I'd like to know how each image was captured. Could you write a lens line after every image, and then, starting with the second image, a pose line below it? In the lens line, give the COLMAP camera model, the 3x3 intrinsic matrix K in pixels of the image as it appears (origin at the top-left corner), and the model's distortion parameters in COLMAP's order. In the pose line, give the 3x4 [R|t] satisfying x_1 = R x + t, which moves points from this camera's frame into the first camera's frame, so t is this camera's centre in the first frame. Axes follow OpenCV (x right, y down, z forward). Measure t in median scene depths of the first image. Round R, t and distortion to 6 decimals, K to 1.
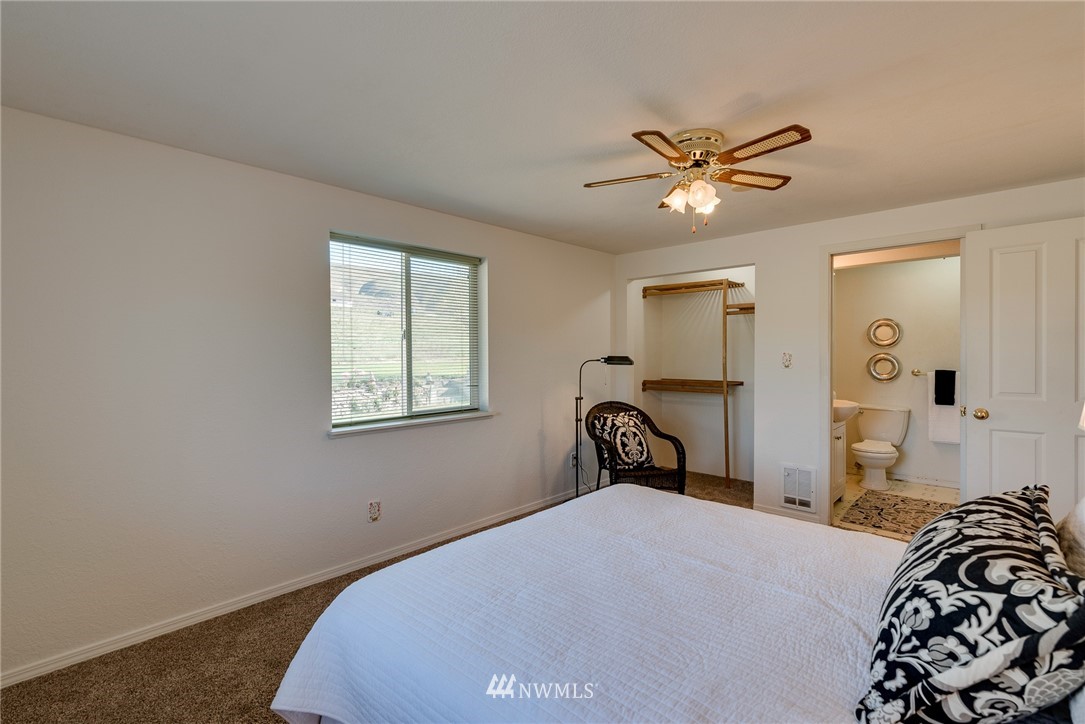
lens RADIAL K [[468.7, 0, 546.3], [0, 468.7, 357.1], [0, 0, 1]] dist [0.003394, -0.000231]
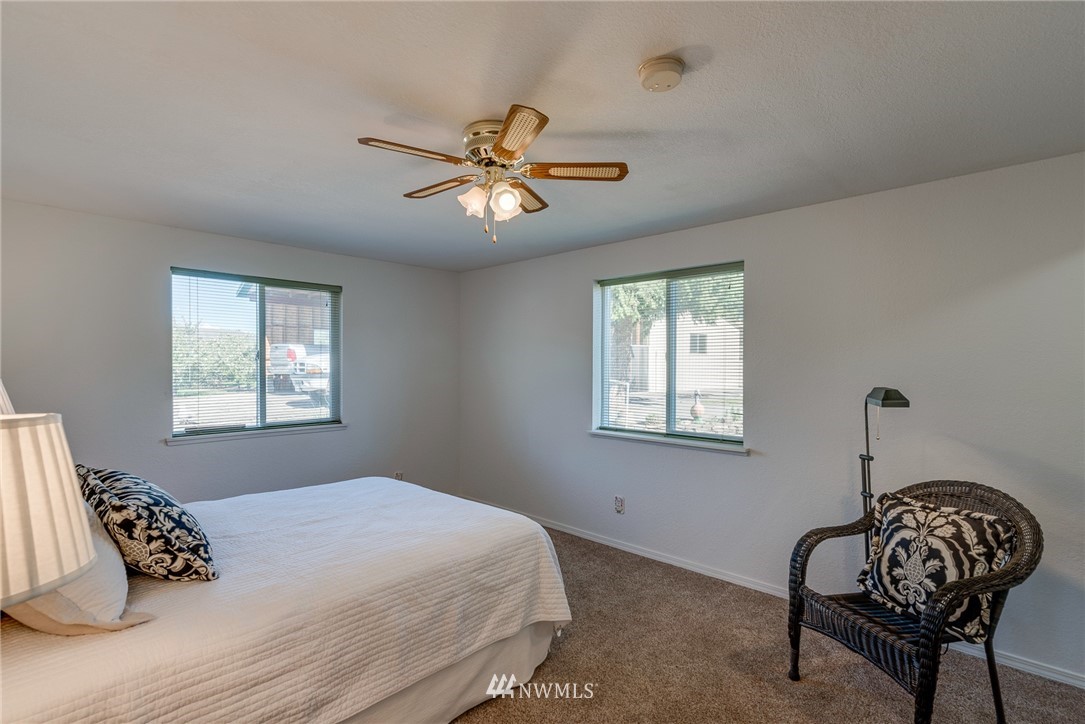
lens RADIAL K [[498.7, 0, 544.2], [0, 498.7, 377.5], [0, 0, 1]] dist [-0.000334, -0.000041]
pose [[0.025423, 0.028102, -0.999282, 0.698664], [-0.017896, 0.999457, 0.027651, -0.022072], [0.999517, 0.017180, 0.025912, 0.603591]]
